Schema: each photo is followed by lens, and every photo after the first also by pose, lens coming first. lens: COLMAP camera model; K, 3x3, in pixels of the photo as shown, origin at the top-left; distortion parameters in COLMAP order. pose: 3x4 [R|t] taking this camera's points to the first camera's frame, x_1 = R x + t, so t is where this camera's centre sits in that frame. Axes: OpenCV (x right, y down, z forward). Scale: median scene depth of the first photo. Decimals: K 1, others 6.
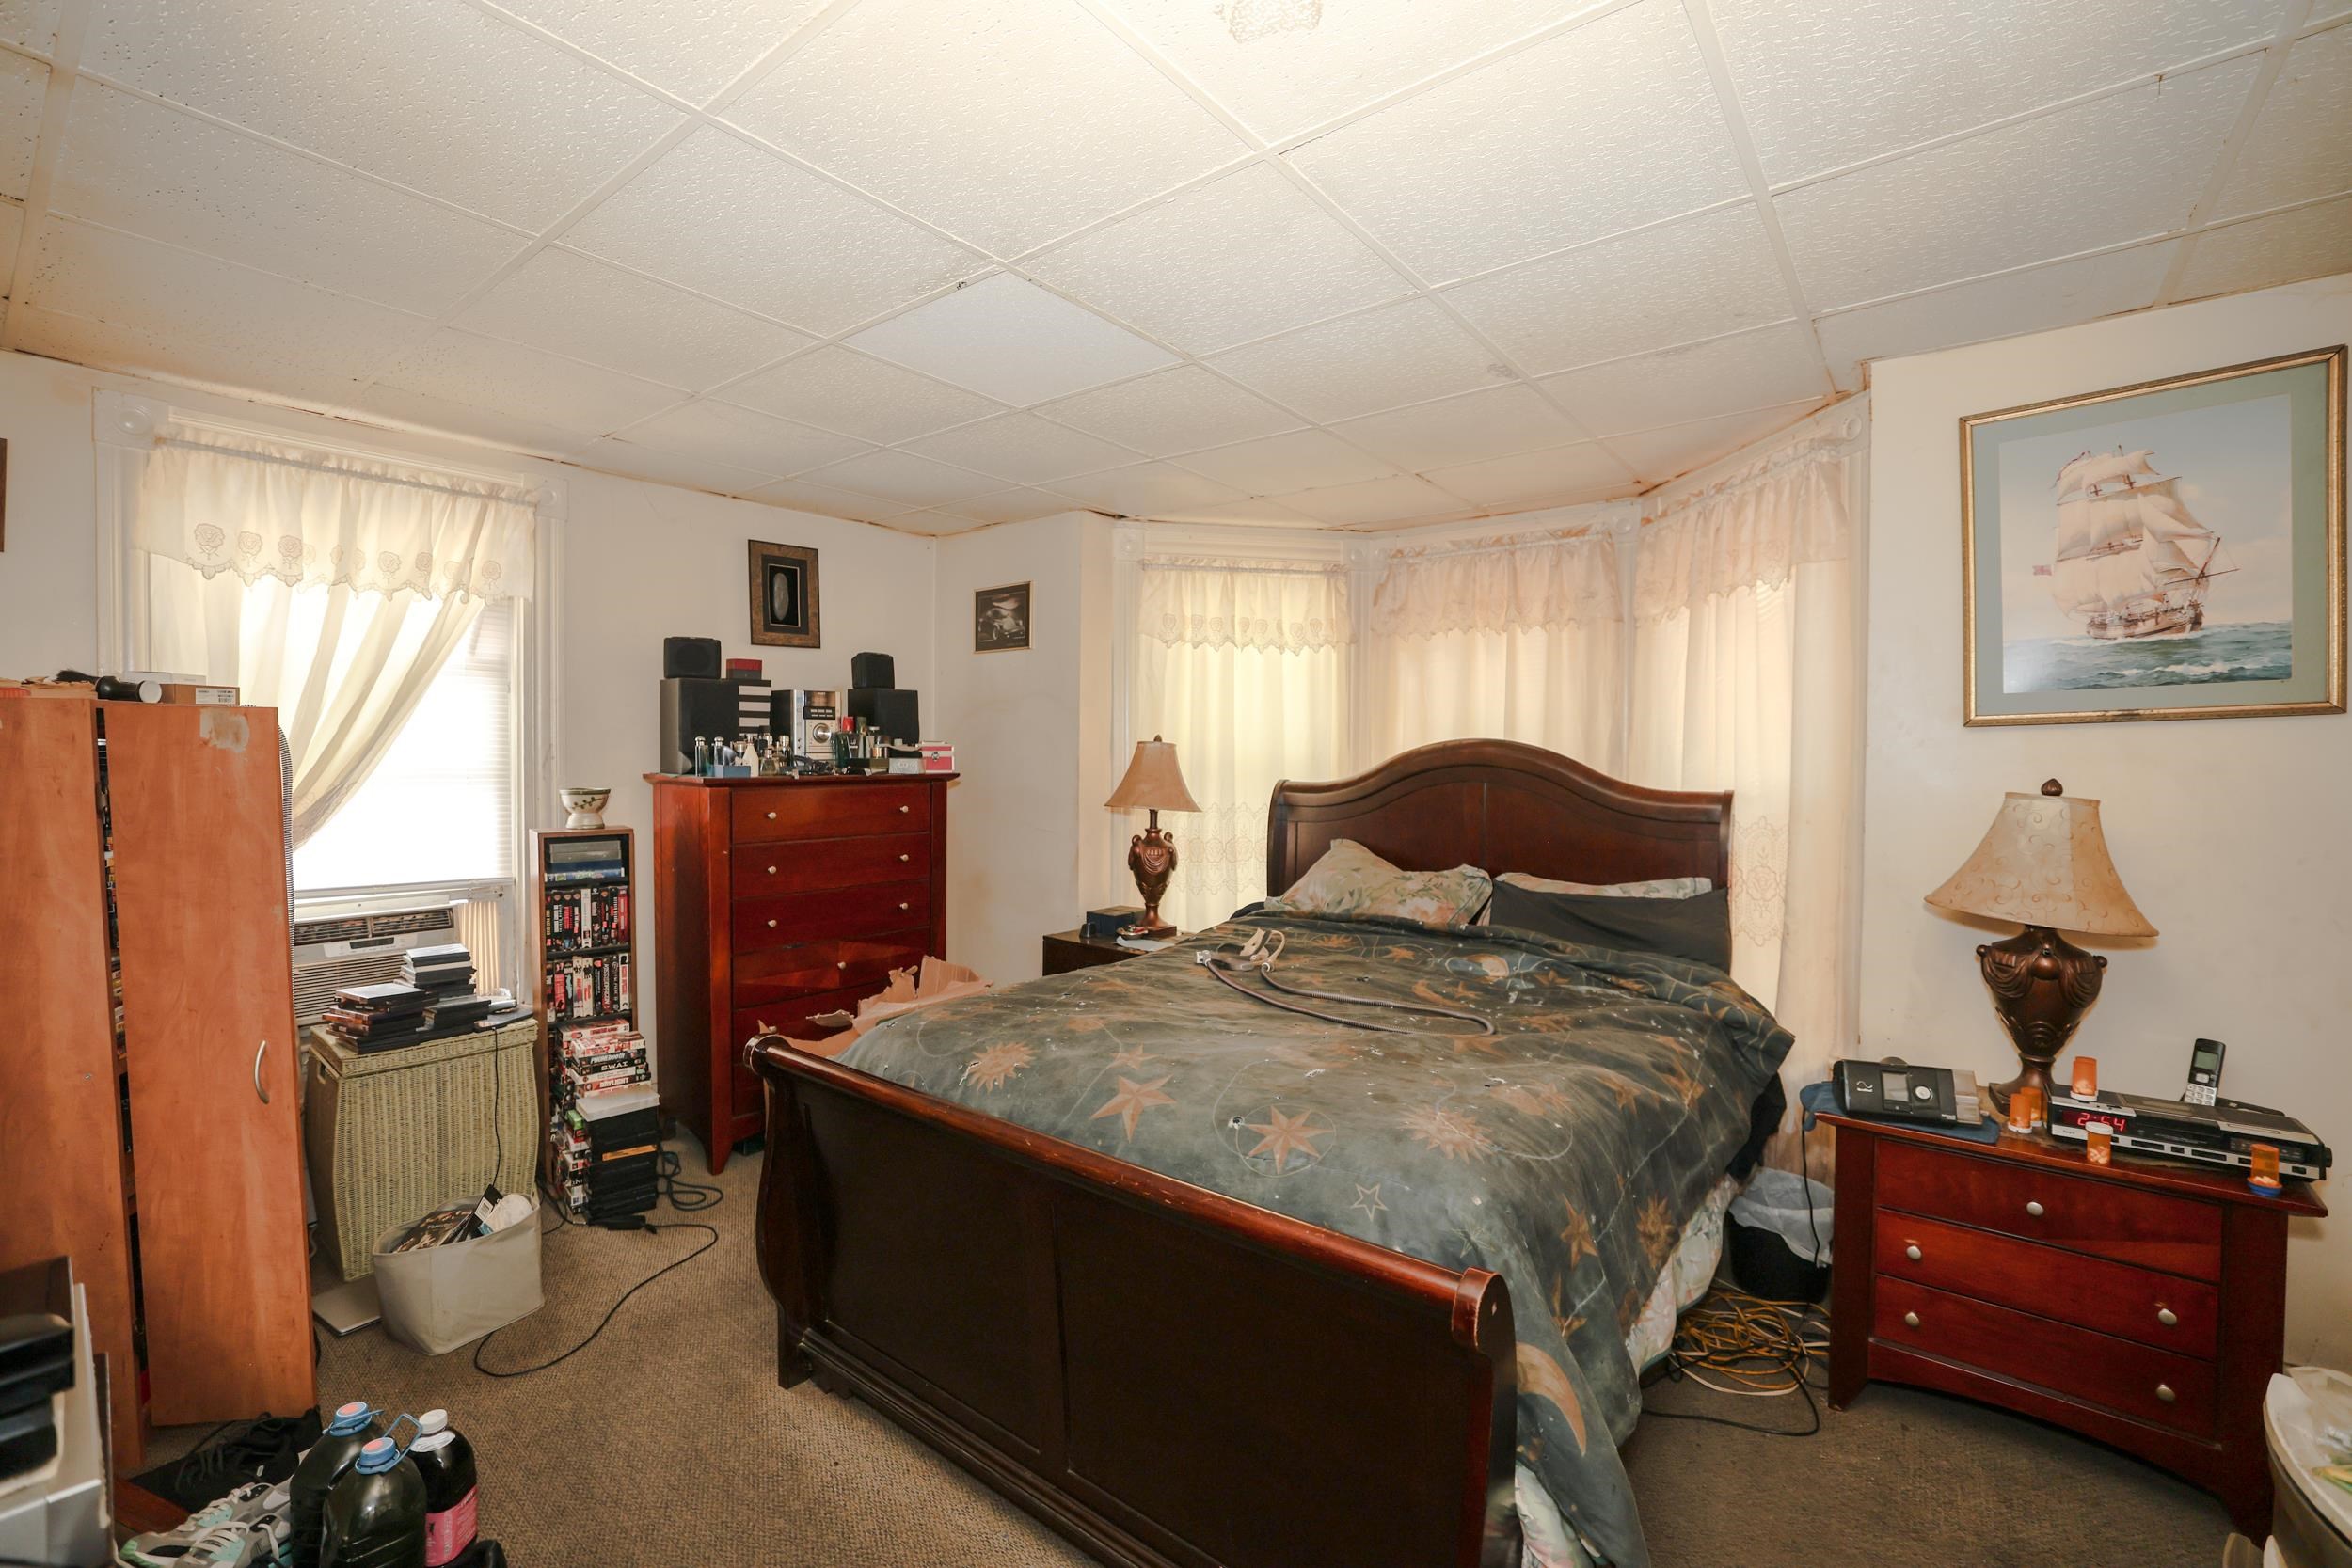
lens RADIAL K [[1002.8, 0, 1170.1], [0, 1002.8, 781.9], [0, 0, 1]] dist [-0.052704, 0.024487]
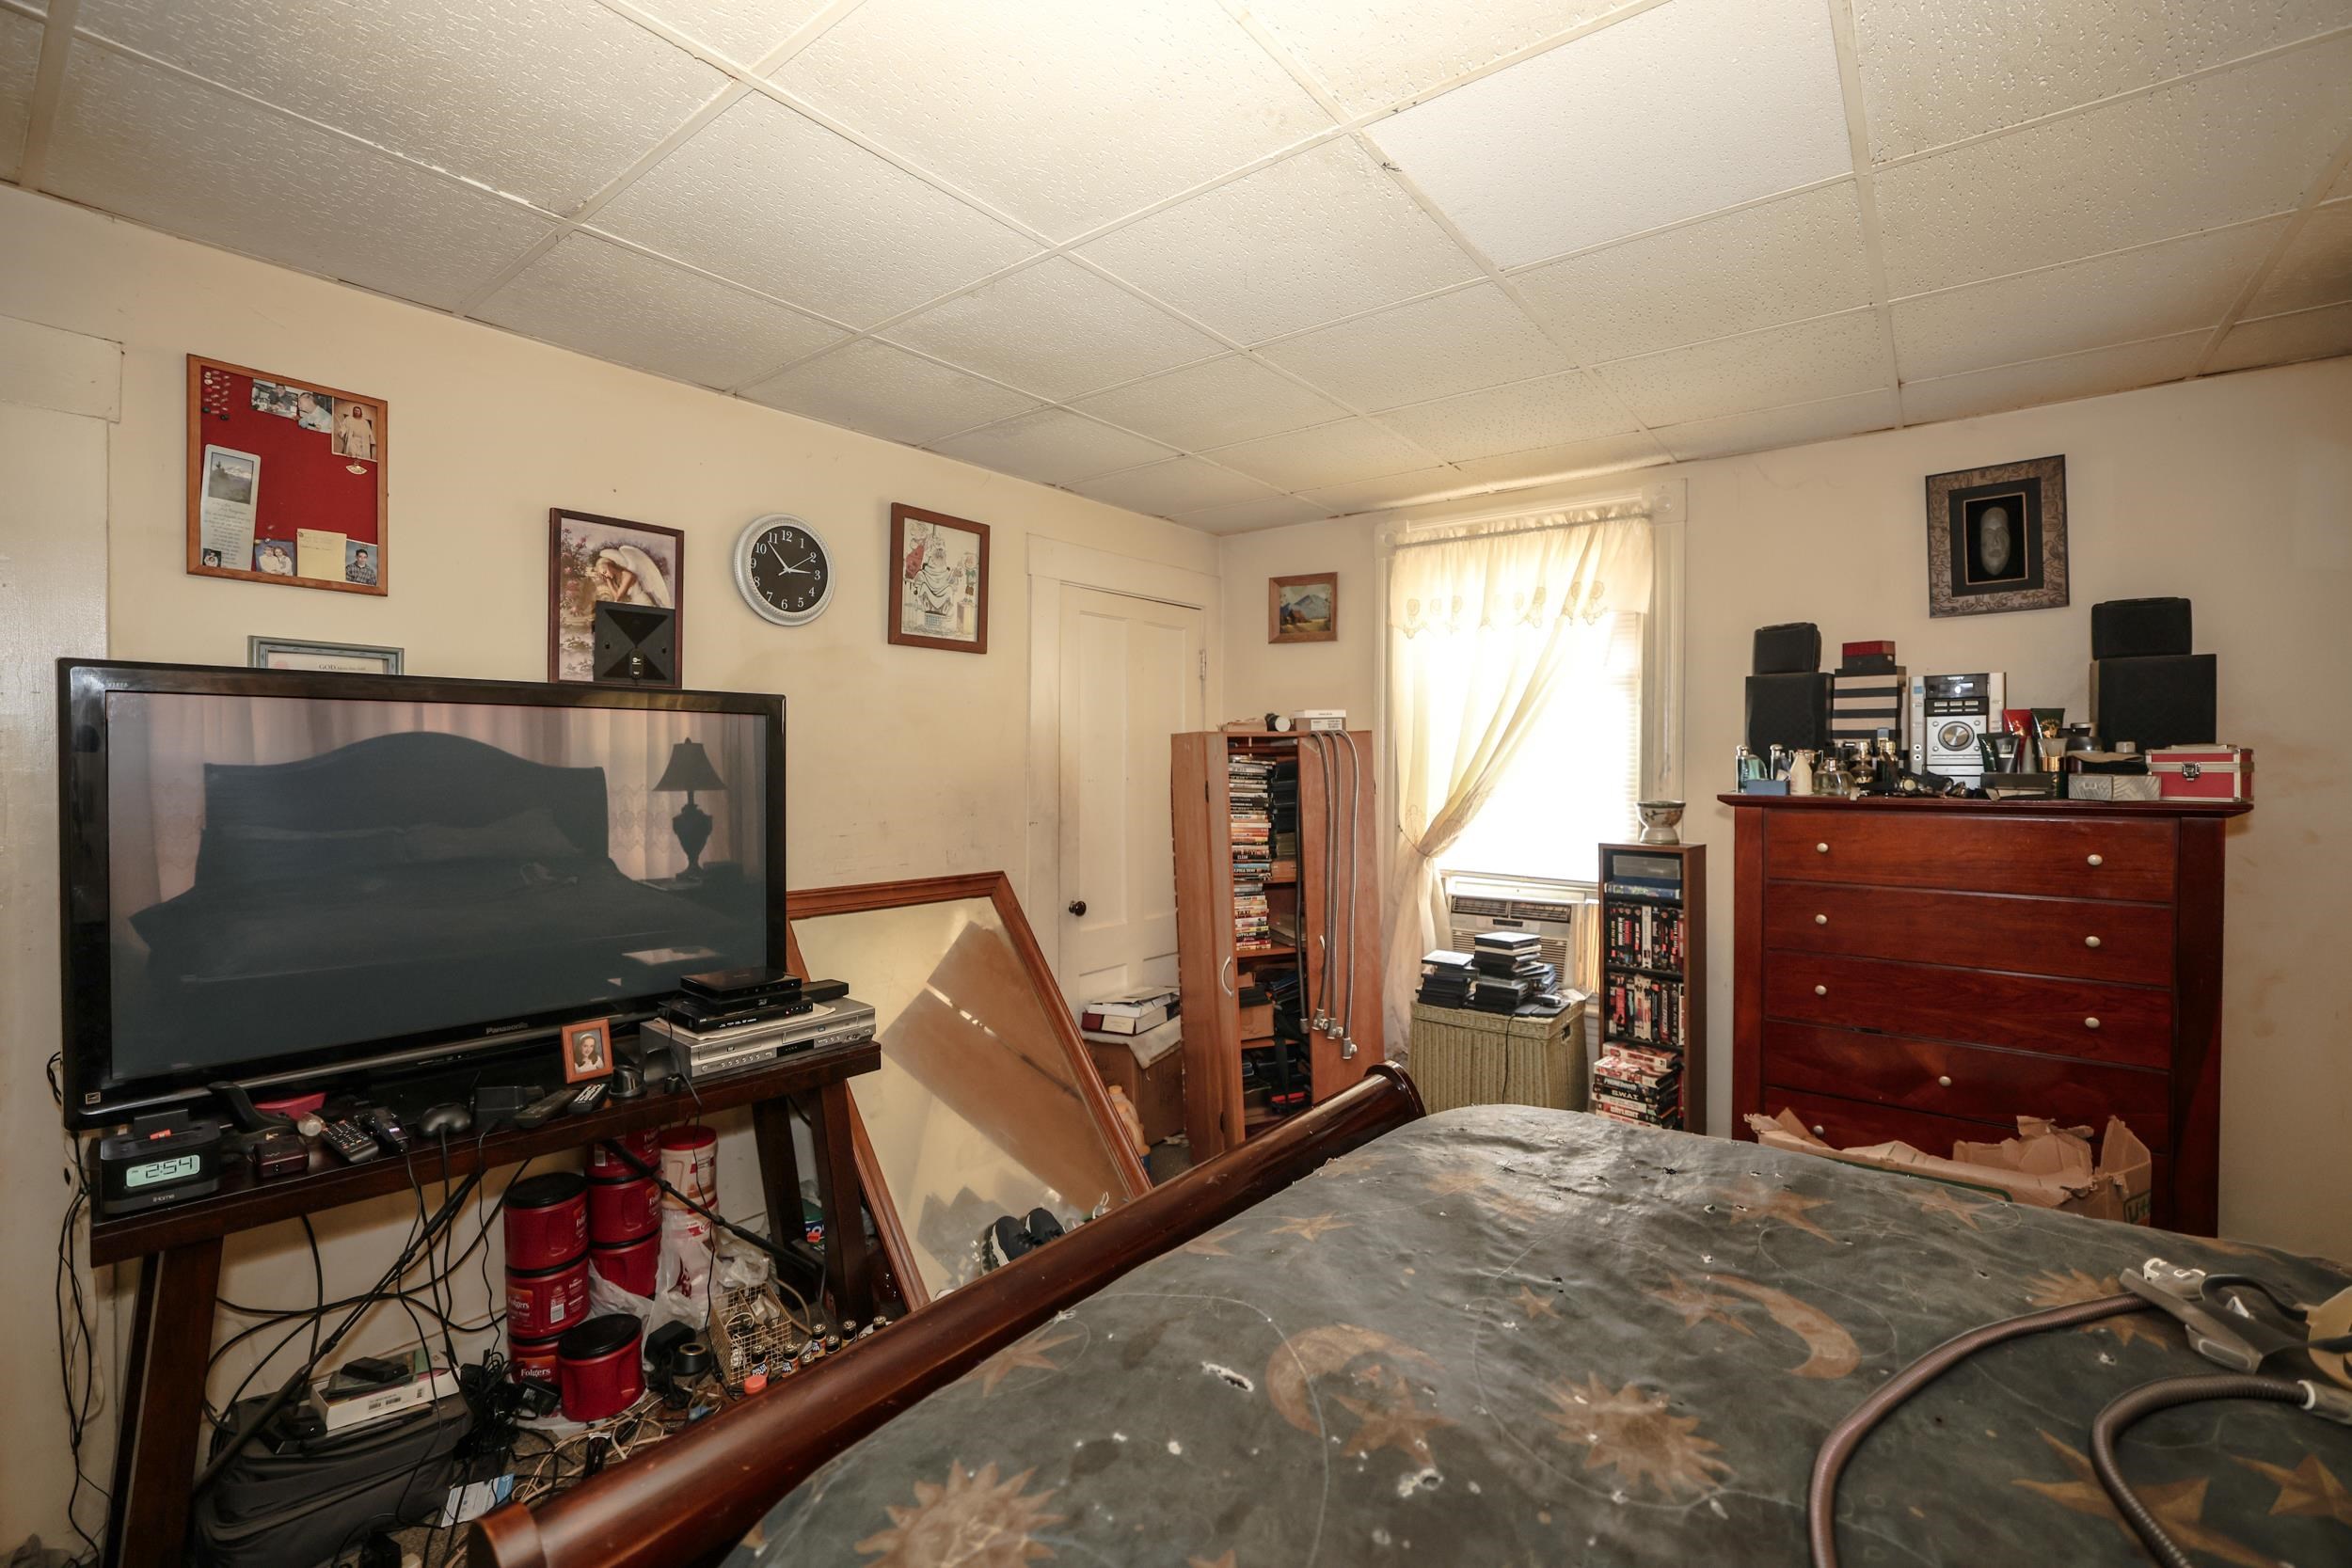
lens RADIAL K [[1002.8, 0, 1170.1], [0, 1002.8, 781.9], [0, 0, 1]] dist [-0.052704, 0.024487]
pose [[0.023369, 0.018810, -0.999550, 0.351524], [-0.028289, 0.999435, 0.018147, -0.016266], [0.999327, 0.027852, 0.023888, 0.505911]]
